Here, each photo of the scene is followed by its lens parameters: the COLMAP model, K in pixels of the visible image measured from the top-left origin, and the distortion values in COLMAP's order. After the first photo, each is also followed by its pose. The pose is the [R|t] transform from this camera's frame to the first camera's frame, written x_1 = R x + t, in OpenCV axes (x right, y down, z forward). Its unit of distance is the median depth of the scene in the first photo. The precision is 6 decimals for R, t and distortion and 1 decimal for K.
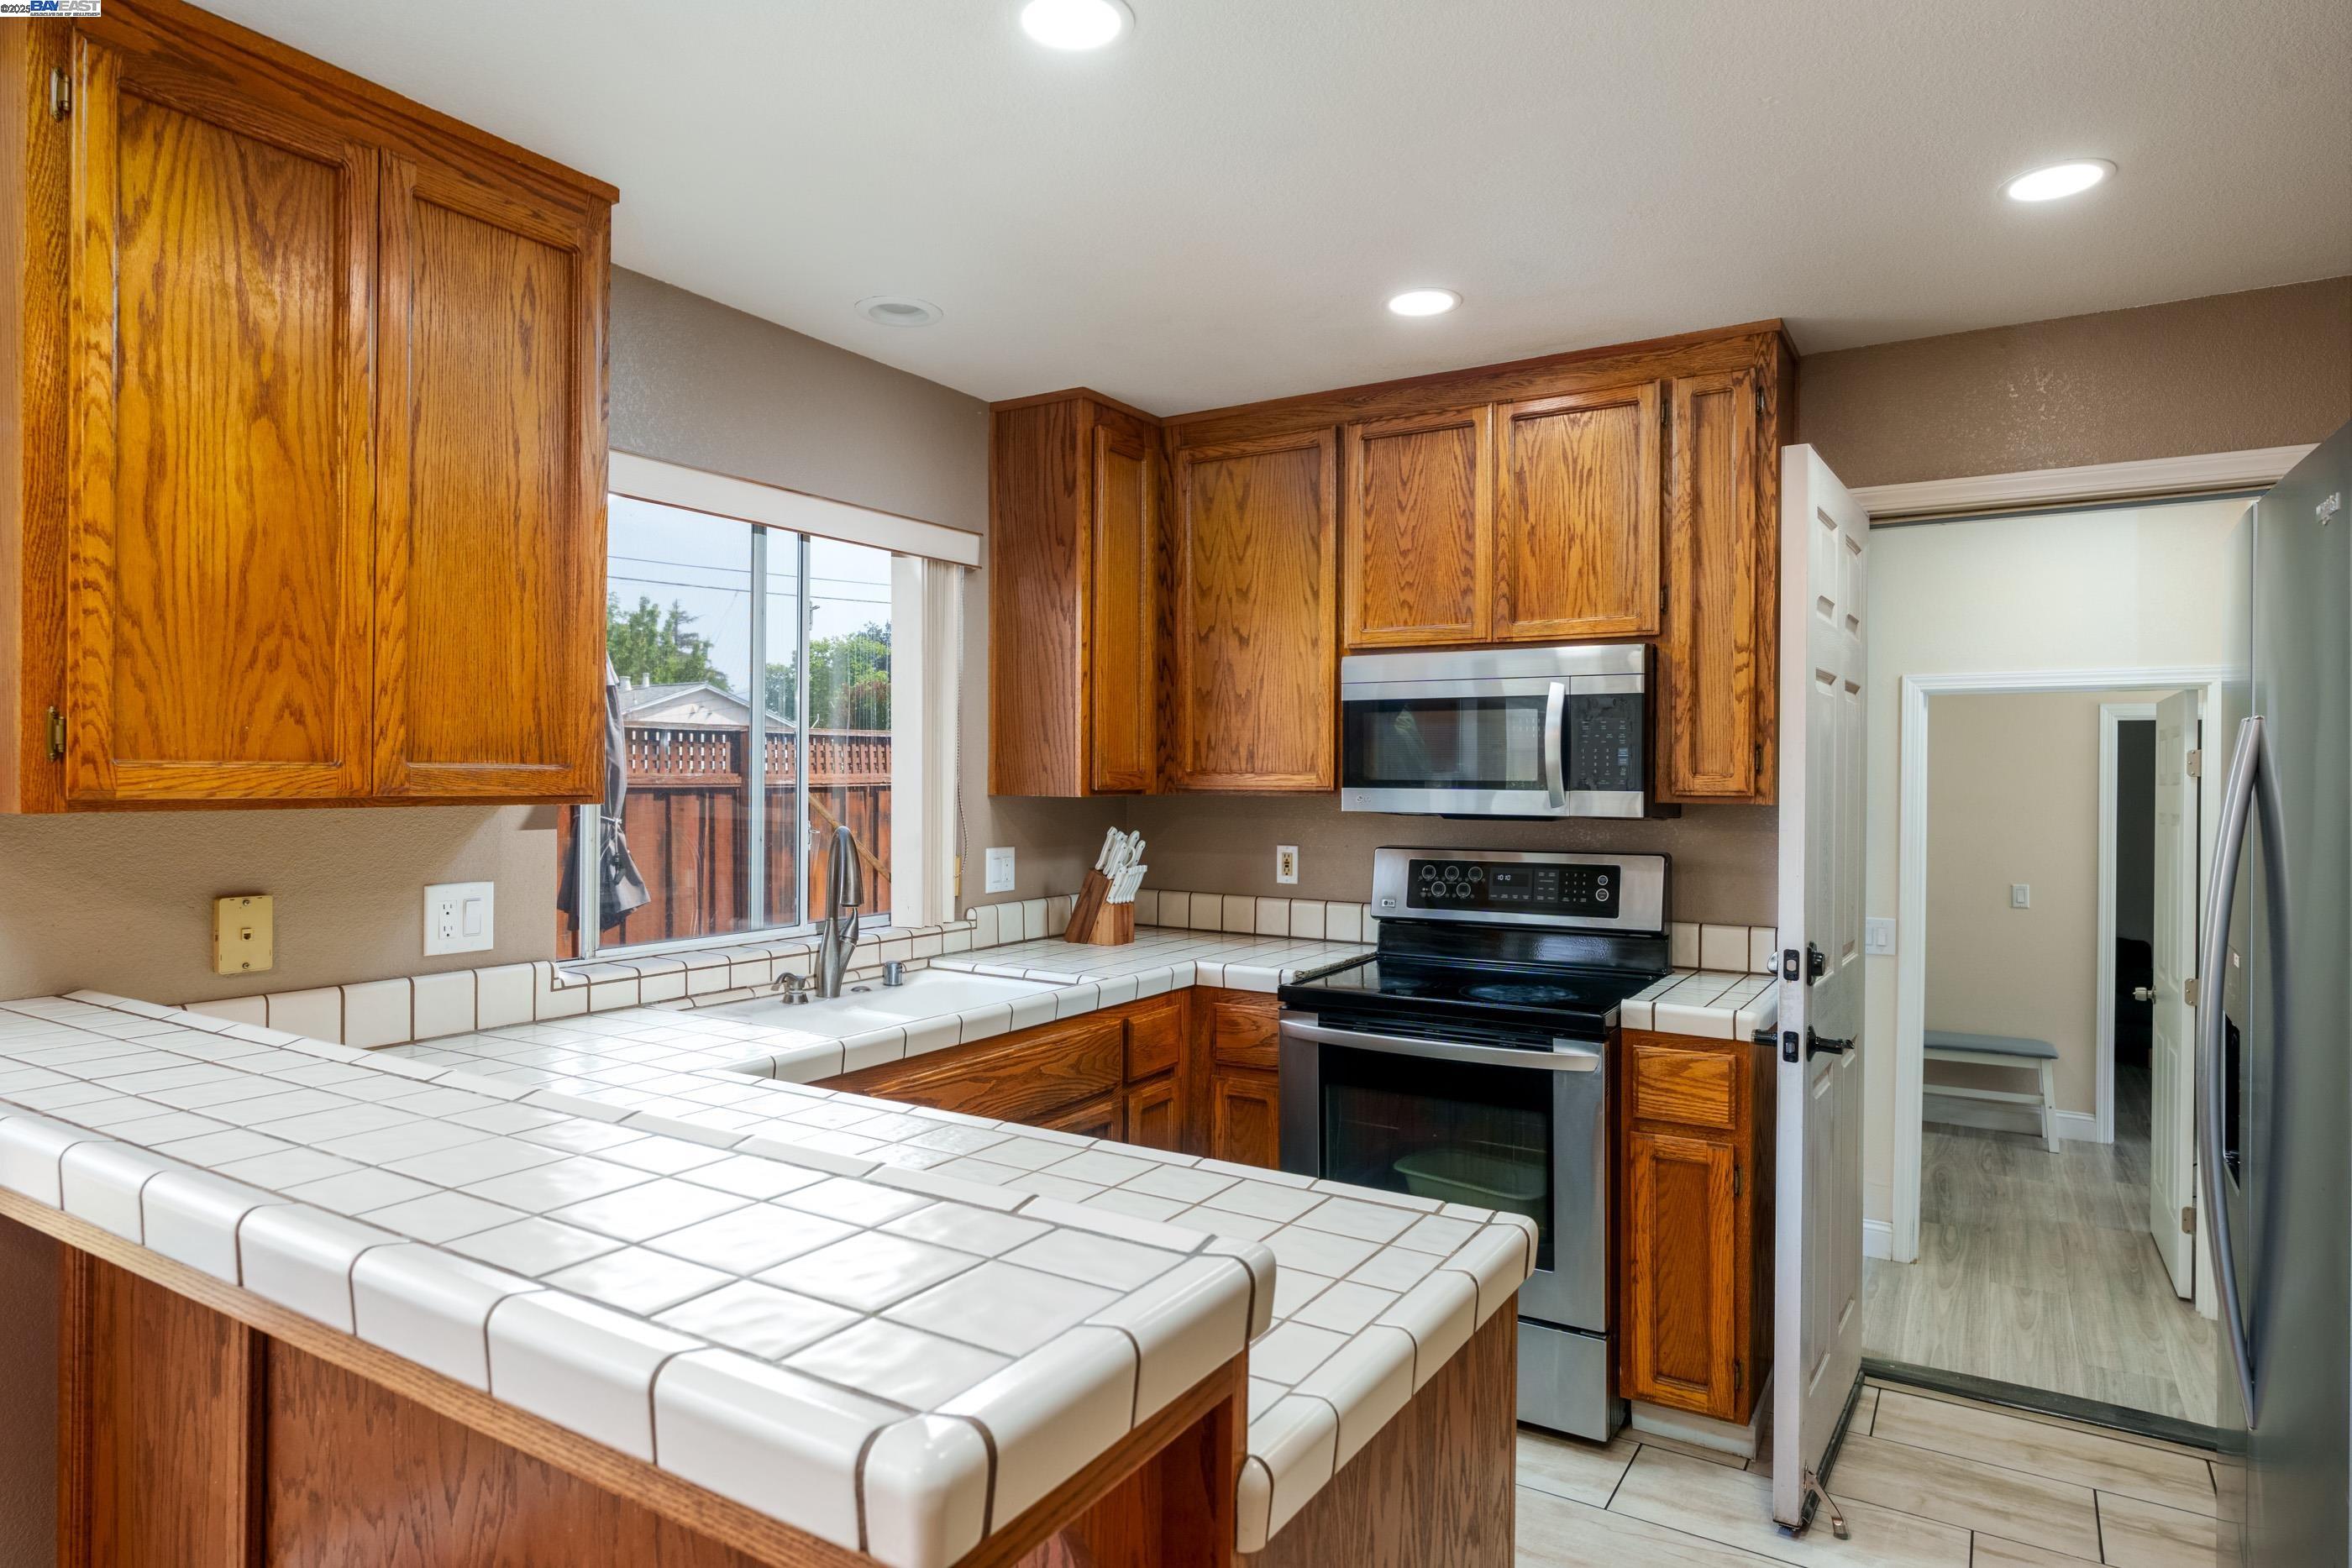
lens RADIAL K [[1330.6, 0, 1174.2], [0, 1330.6, 783.0], [0, 0, 1]] dist [-0.007138, 0.001555]
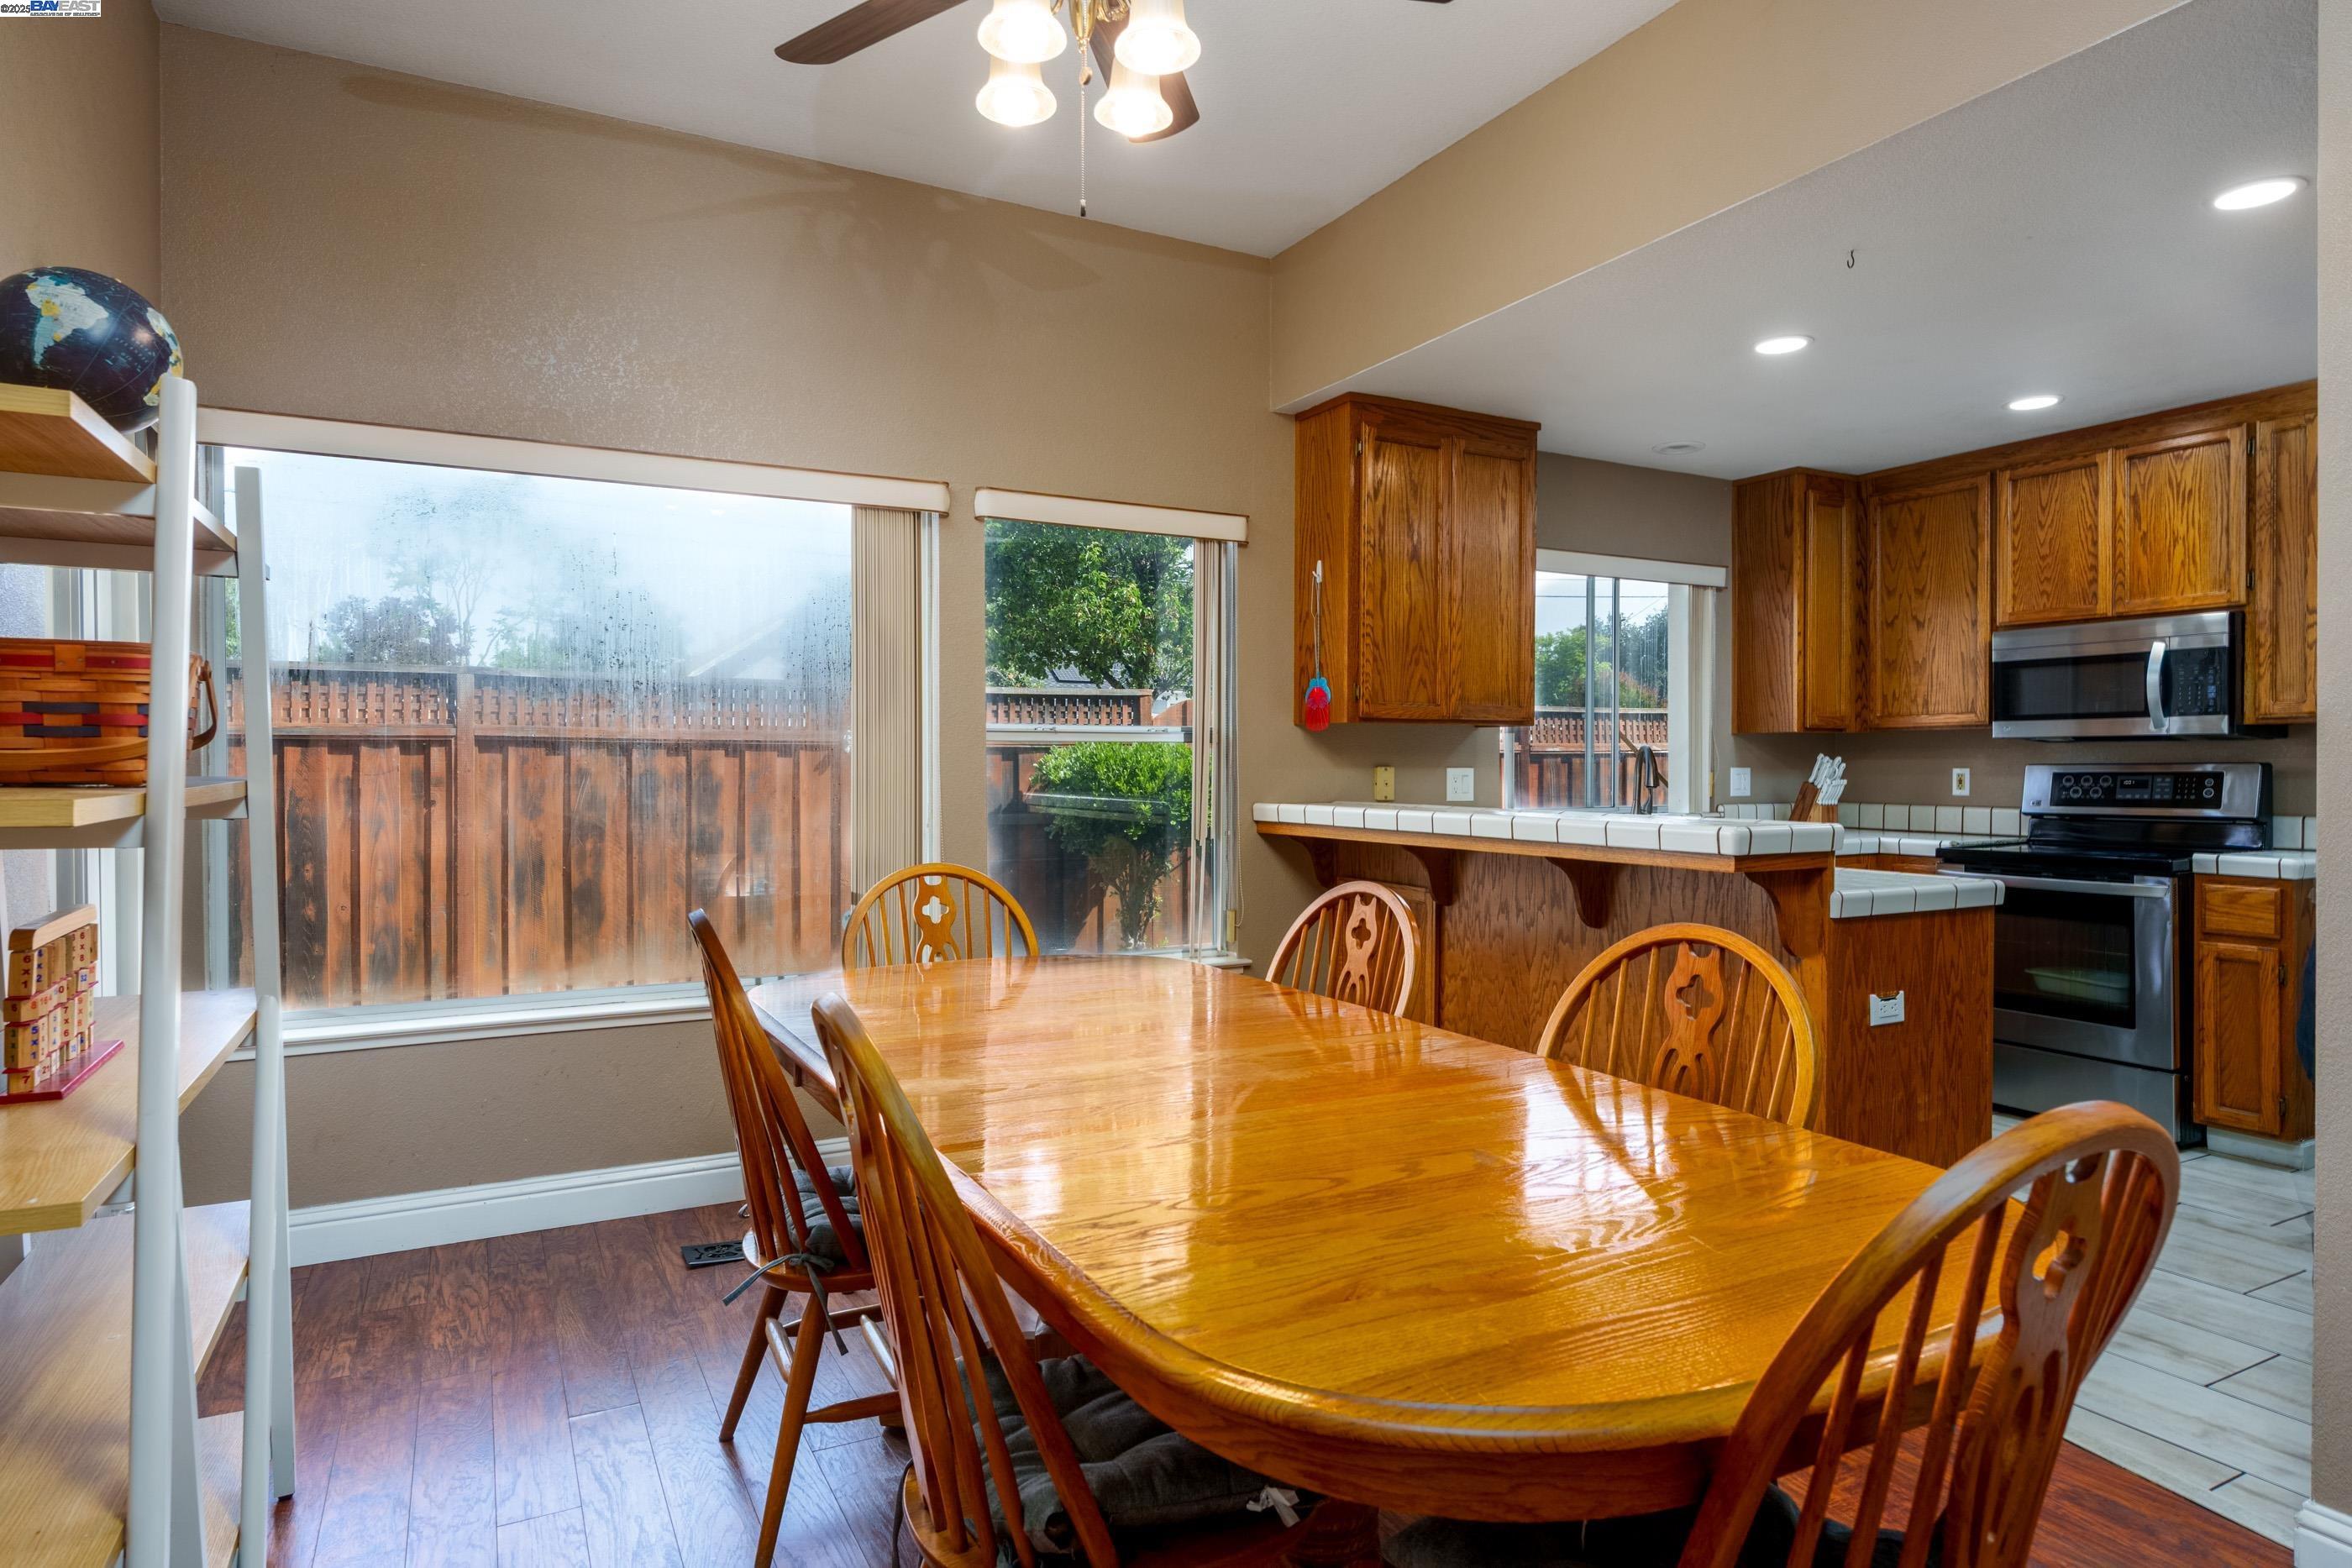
lens RADIAL K [[1330.6, 0, 1170.2], [0, 1330.6, 776.4], [0, 0, 1]] dist [-0.007138, 0.001555]
pose [[0.864911, -0.001590, -0.501922, 0.077524], [0.000983, 0.999998, -0.001473, 0.066434], [0.501924, 0.000781, 0.864912, -0.728093]]
